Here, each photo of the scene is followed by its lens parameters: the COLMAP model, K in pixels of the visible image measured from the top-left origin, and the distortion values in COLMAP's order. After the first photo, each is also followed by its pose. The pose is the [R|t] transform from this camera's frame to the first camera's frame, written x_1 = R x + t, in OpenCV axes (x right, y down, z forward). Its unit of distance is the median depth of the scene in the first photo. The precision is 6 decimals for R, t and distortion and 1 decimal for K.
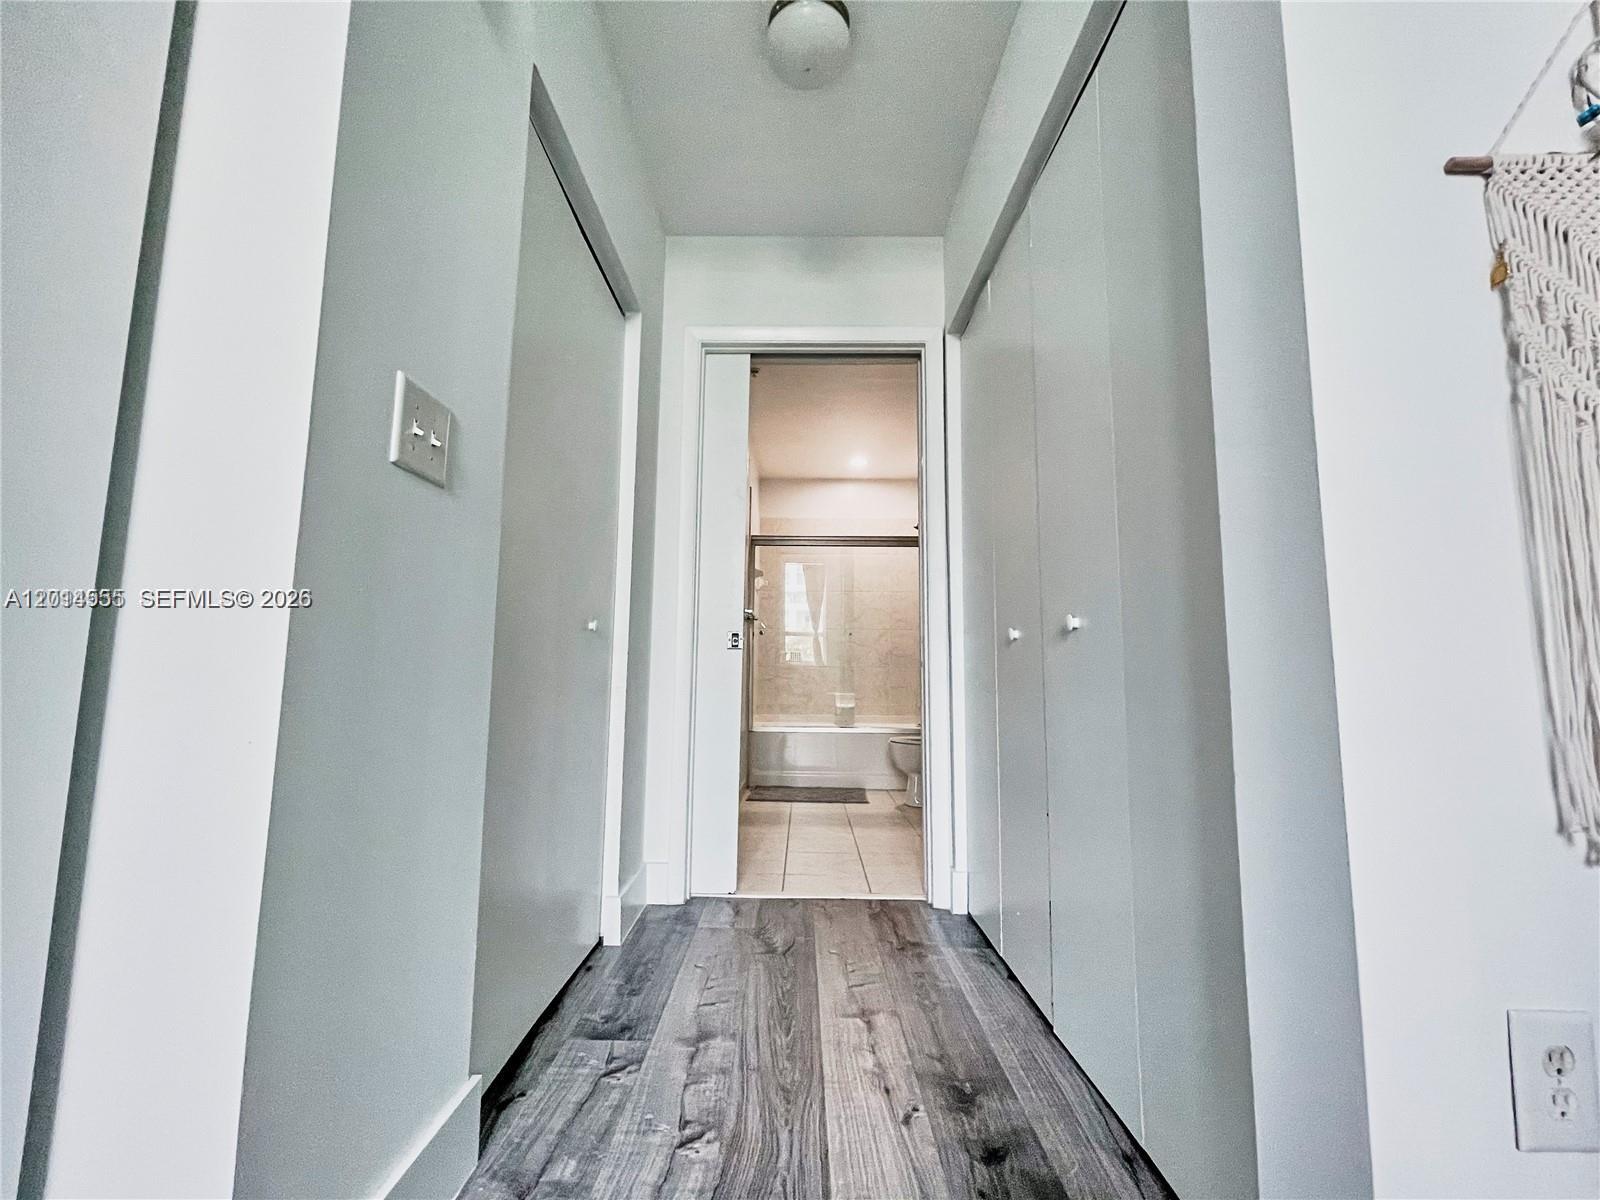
lens RADIAL K [[644.9, 0, 796.2], [0, 644.9, 605.3], [0, 0, 1]] dist [0.003144, 0.000027]
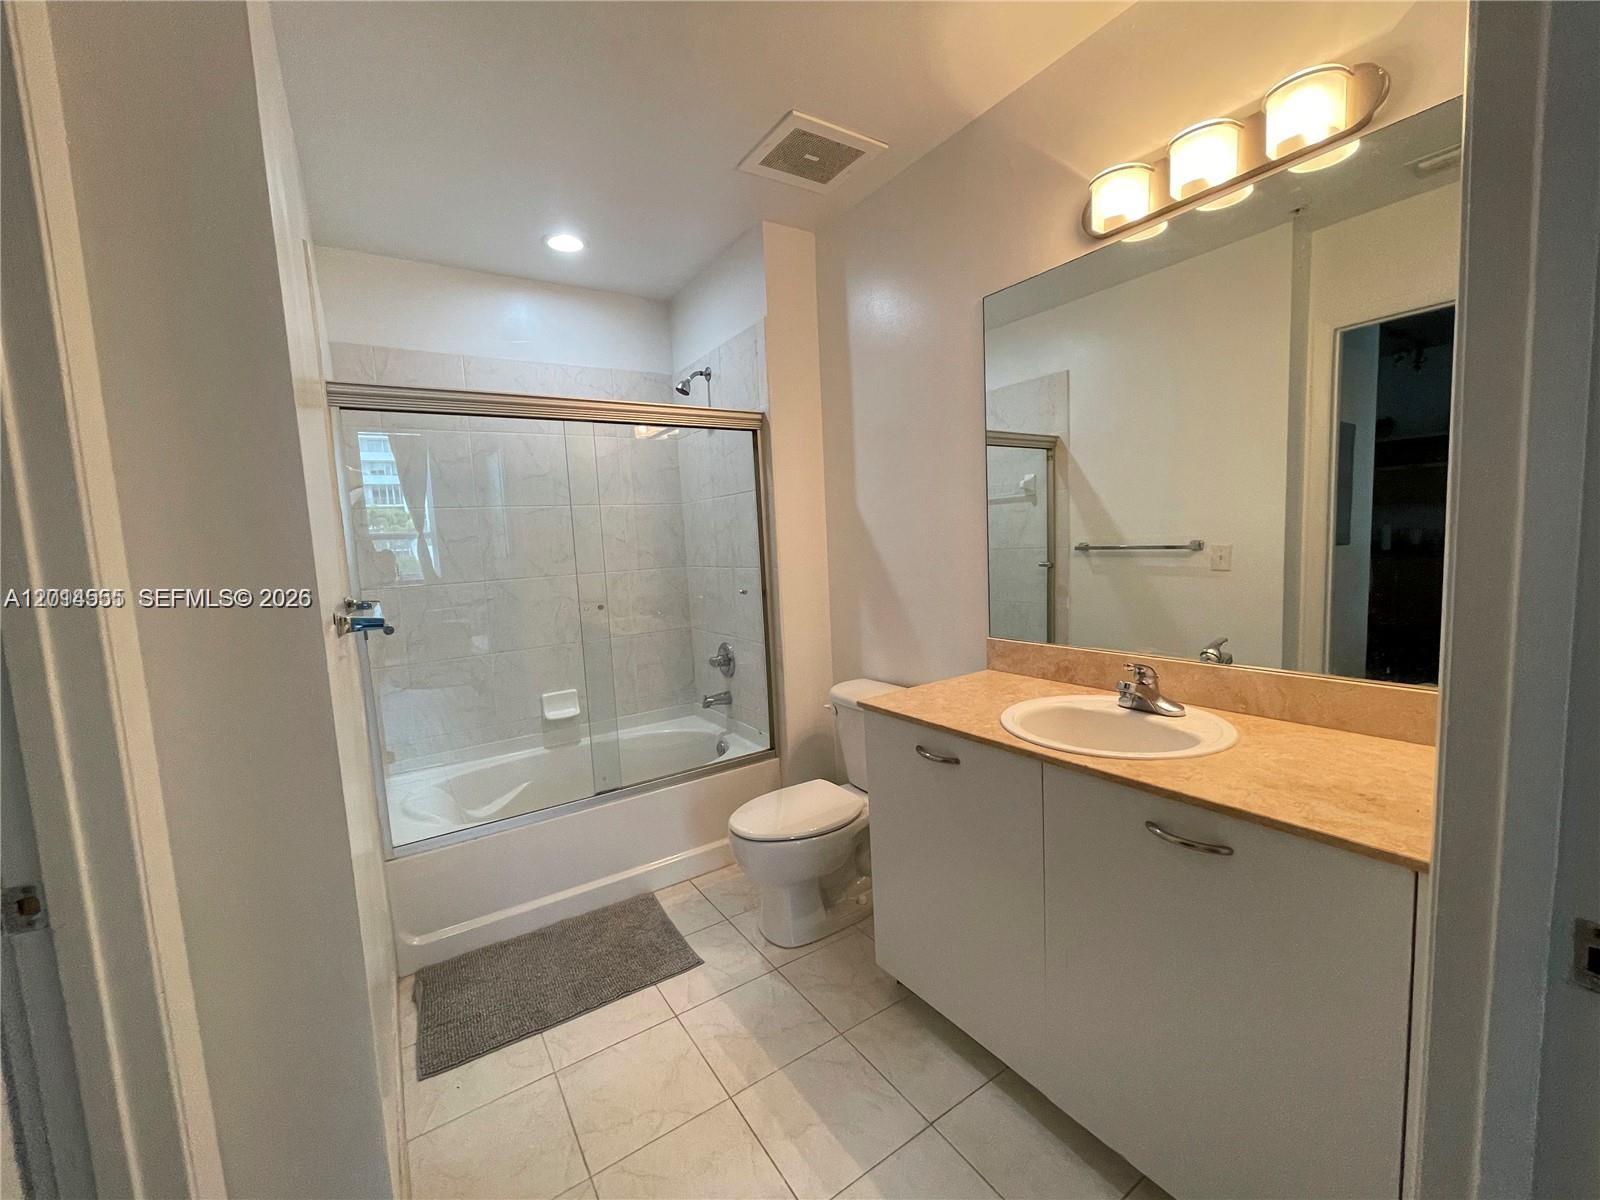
lens RADIAL K [[644.9, 0, 785.3], [0, 644.9, 598.1], [0, 0, 1]] dist [0.003144, 0.000027]
pose [[0.829739, -0.106208, 0.547953, -0.030618], [-0.005440, 0.980144, 0.198214, -0.027571], [-0.558124, -0.167447, 0.812686, 0.227080]]
